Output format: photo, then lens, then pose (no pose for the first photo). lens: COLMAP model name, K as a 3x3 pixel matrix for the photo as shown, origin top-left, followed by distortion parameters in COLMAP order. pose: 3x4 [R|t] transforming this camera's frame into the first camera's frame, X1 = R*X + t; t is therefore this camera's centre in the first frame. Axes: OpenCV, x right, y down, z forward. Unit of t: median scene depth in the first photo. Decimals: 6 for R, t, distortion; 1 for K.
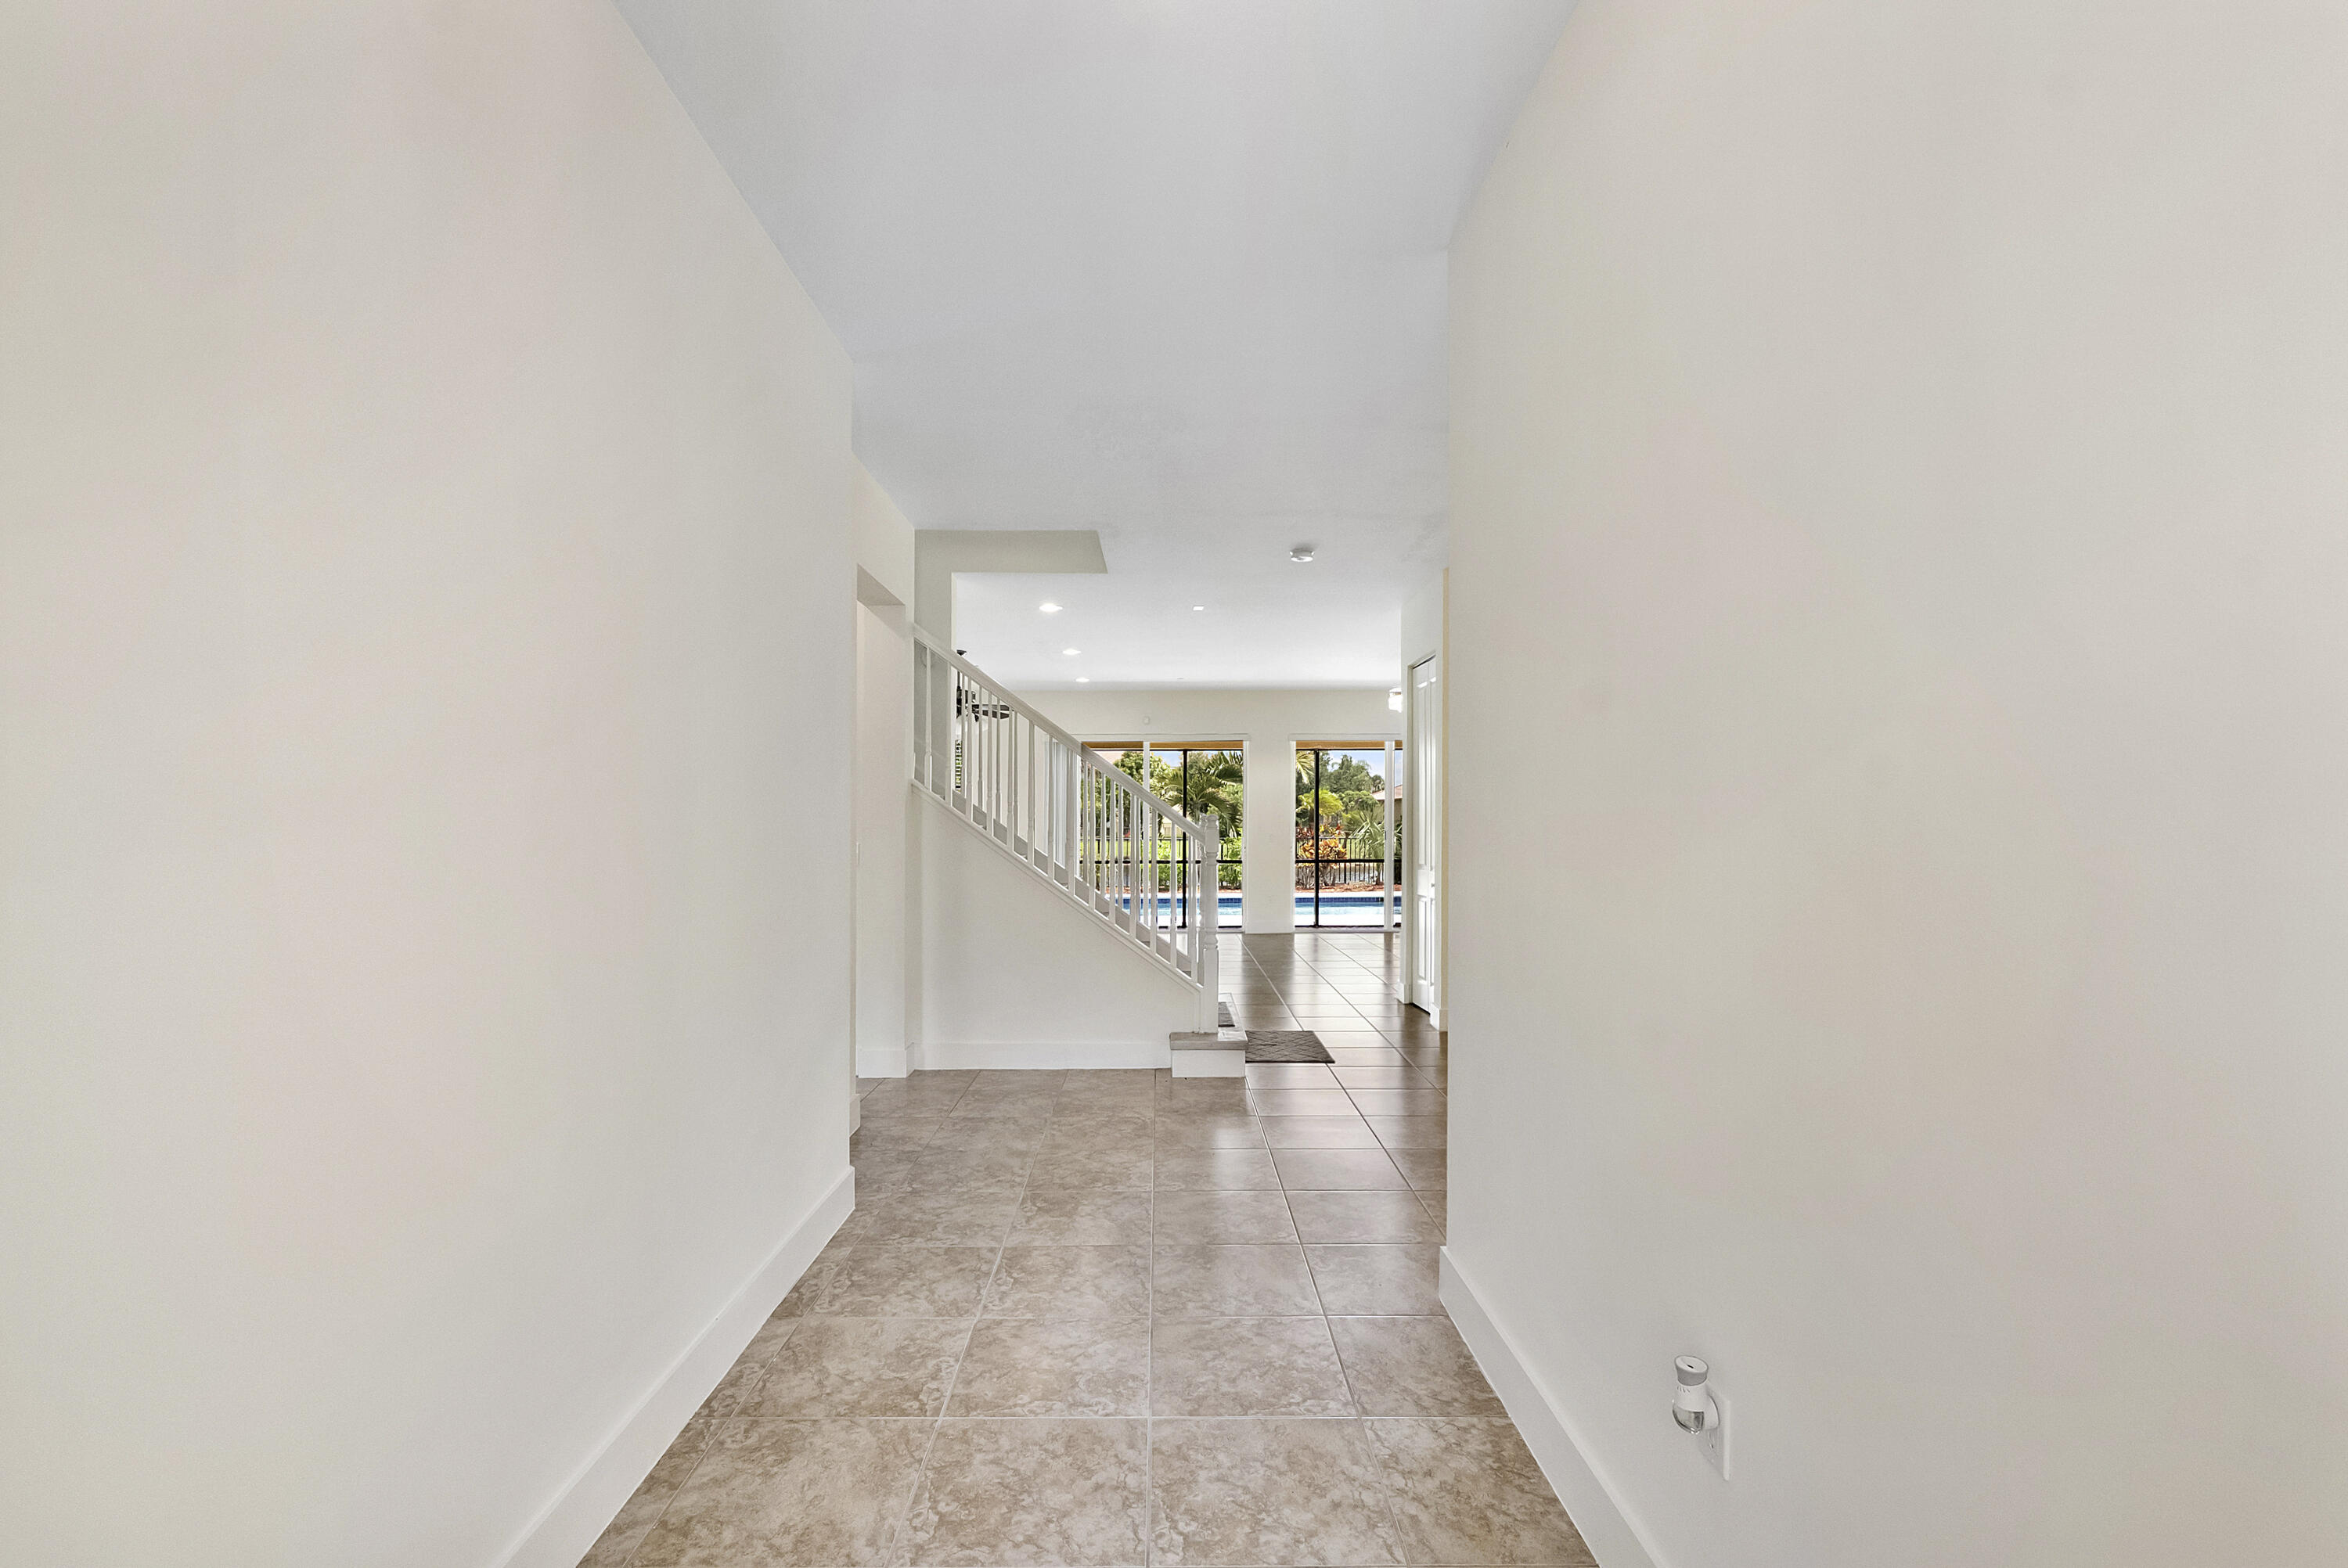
lens RADIAL K [[1007.2, 0, 1197.8], [0, 1007.2, 807.6], [0, 0, 1]] dist [-0.004762, -0.000548]
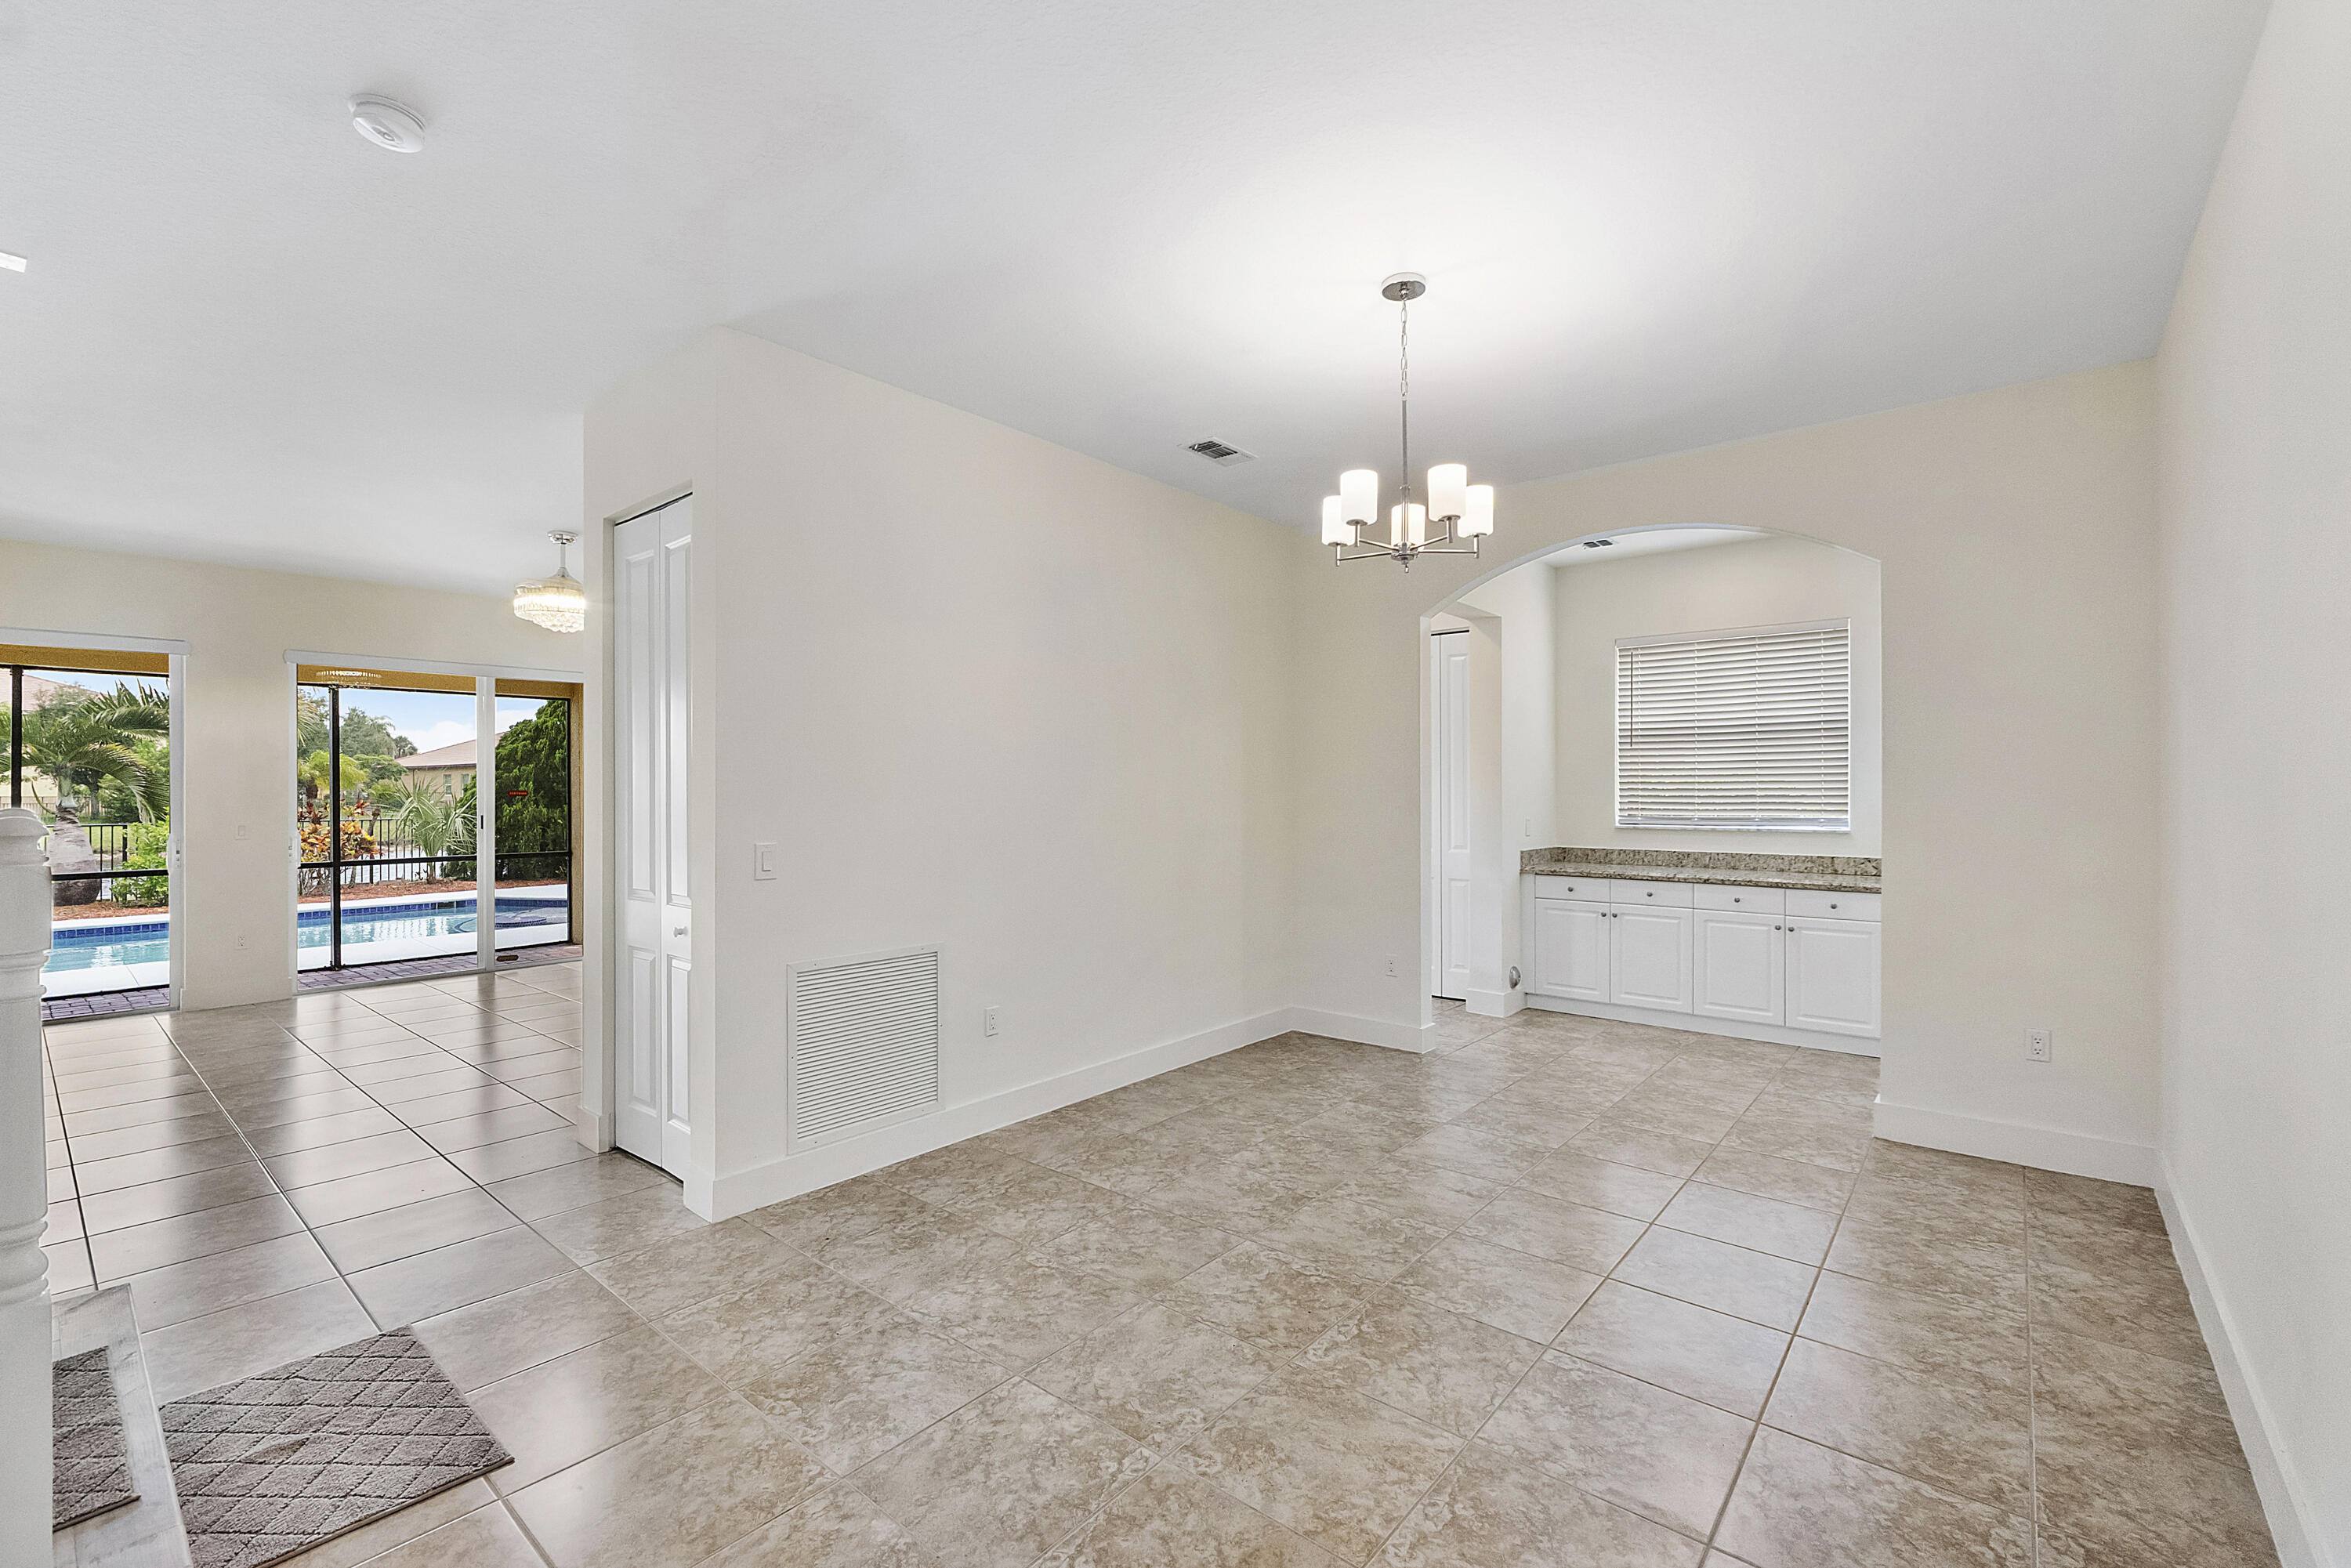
lens RADIAL K [[1001.8, 0, 1164.6], [0, 1001.8, 785.8], [0, 0, 1]] dist [-0.002132, -0.000977]
pose [[0.676665, -0.002139, 0.736288, 0.015080], [-0.004674, 0.999963, 0.007200, -0.003409], [-0.736276, -0.008313, 0.676630, 0.340894]]
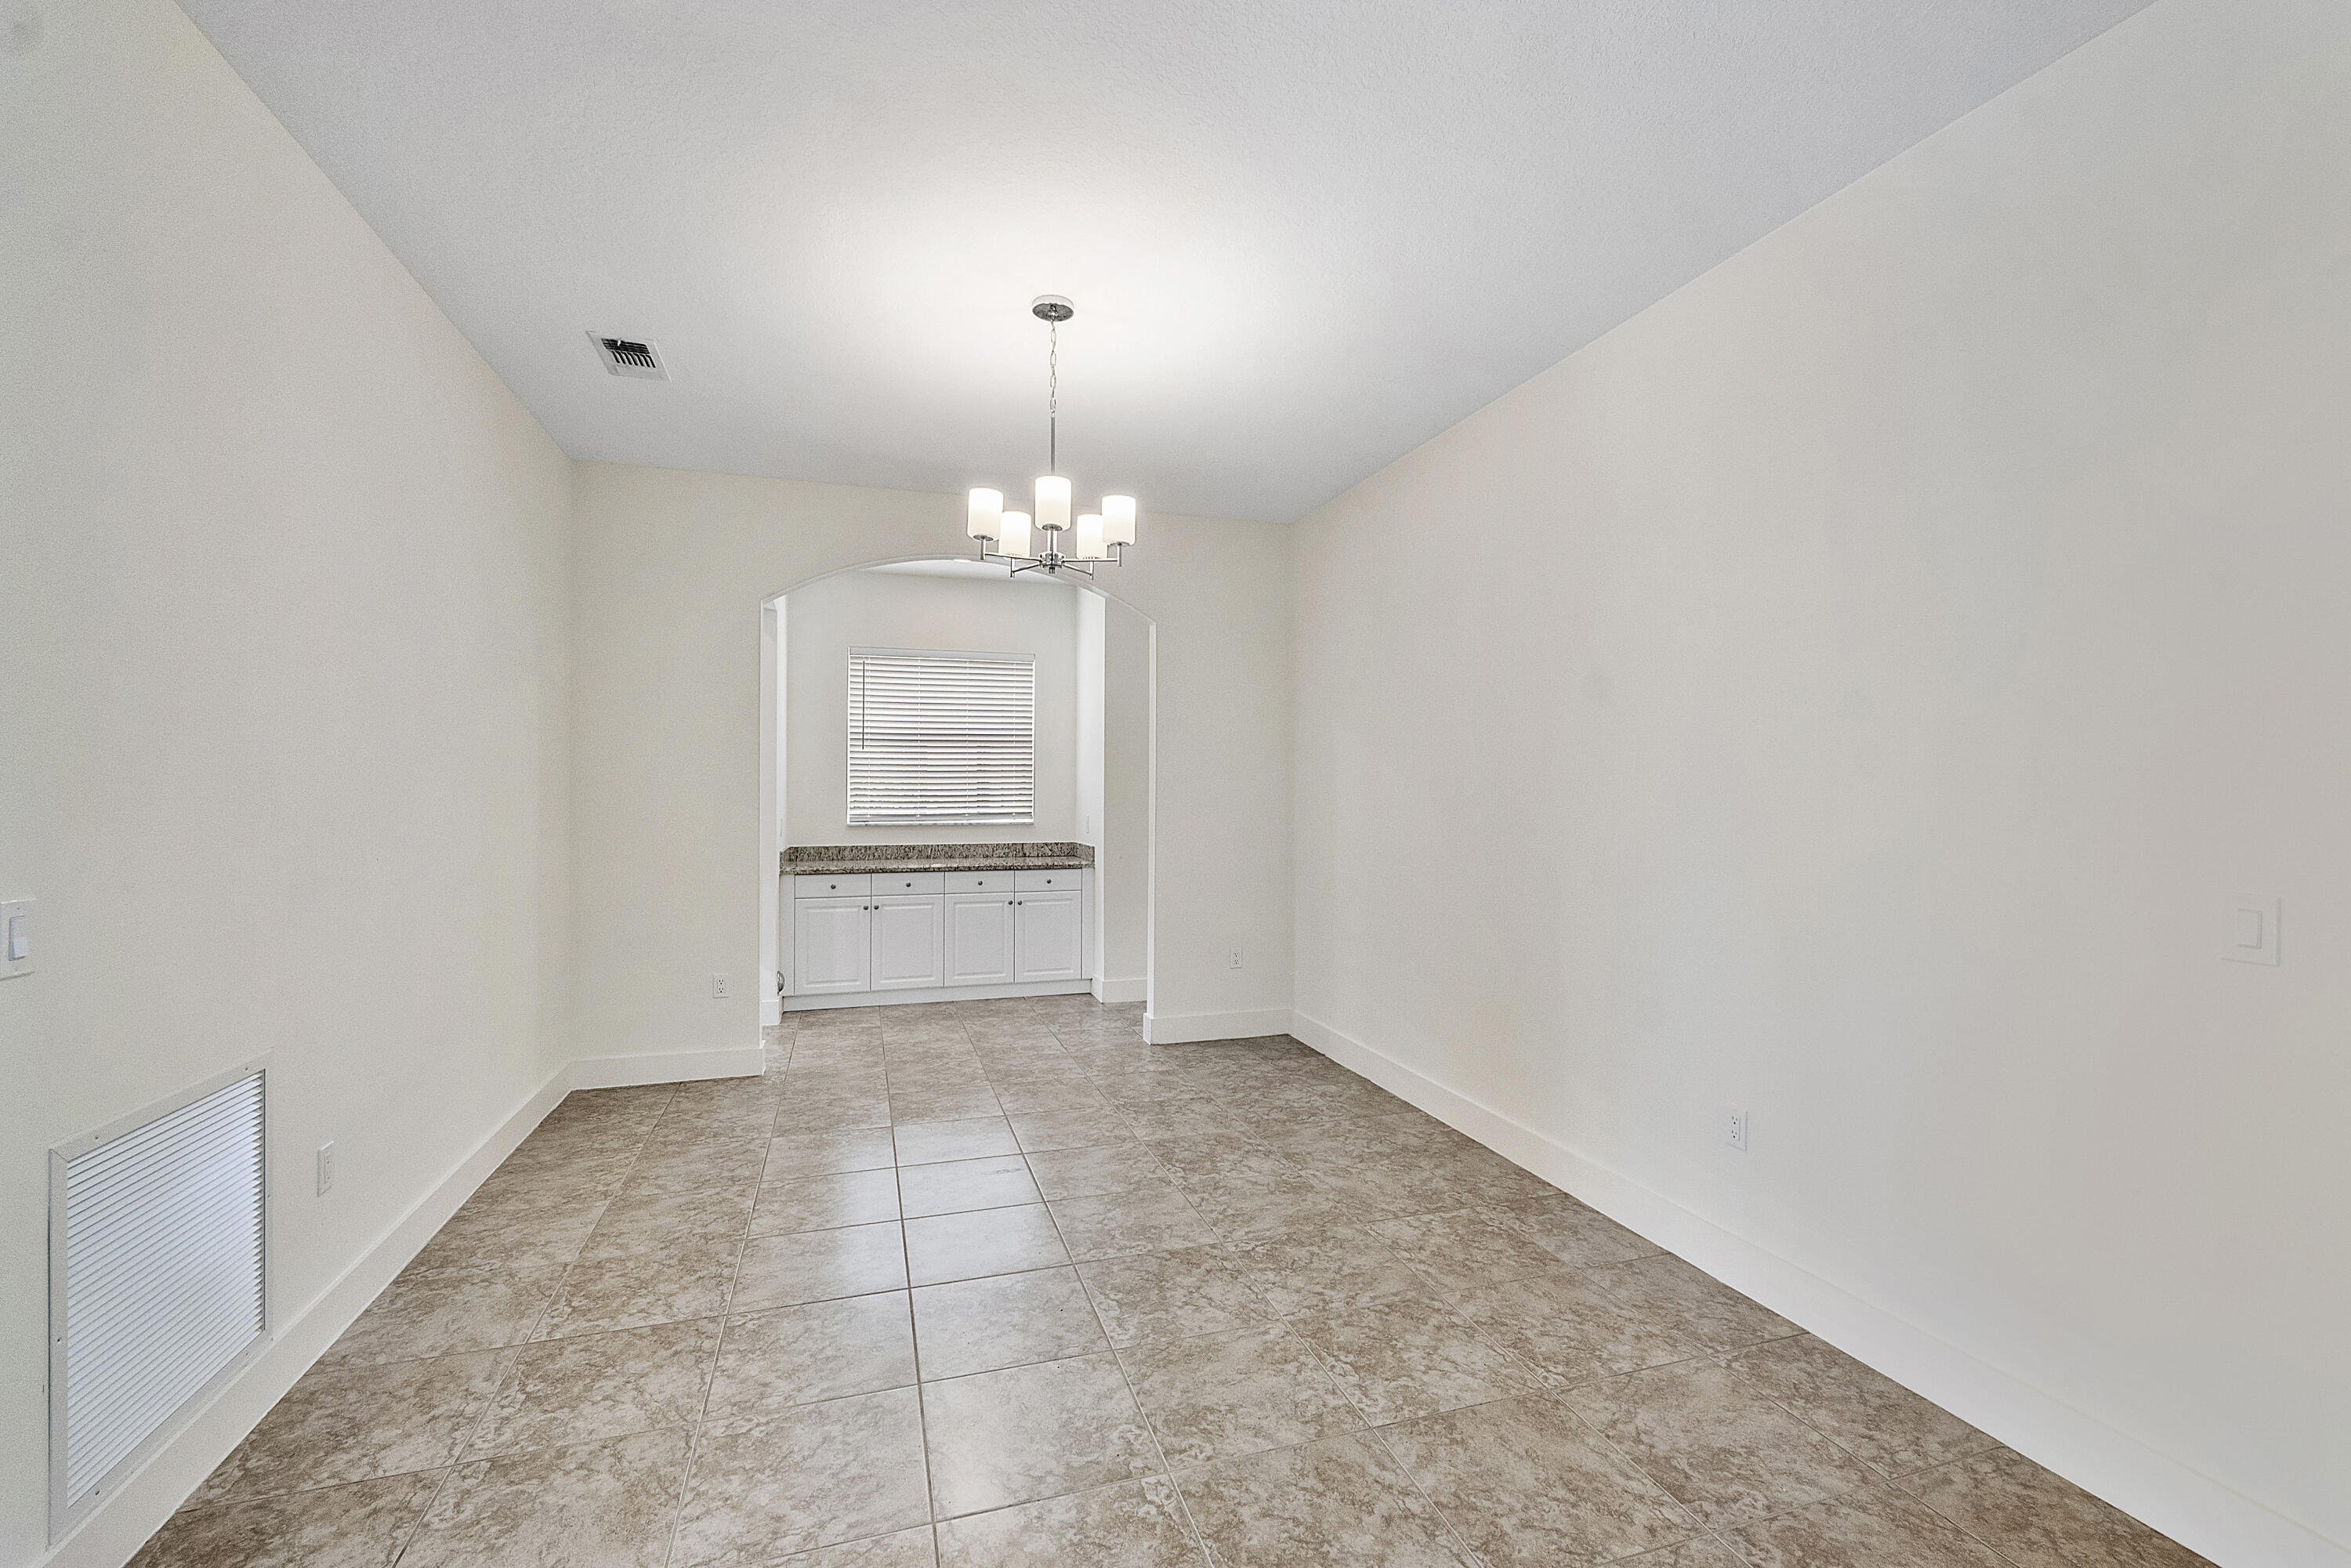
lens RADIAL K [[993.2, 0, 1196.2], [0, 993.2, 785.0], [0, 0, 1]] dist [-0.004491, -0.000985]
pose [[-0.270288, -0.000189, 0.962779, -0.031438], [-0.013140, 0.999908, -0.003492, -0.000956], [-0.962690, -0.013595, -0.270266, 0.549007]]
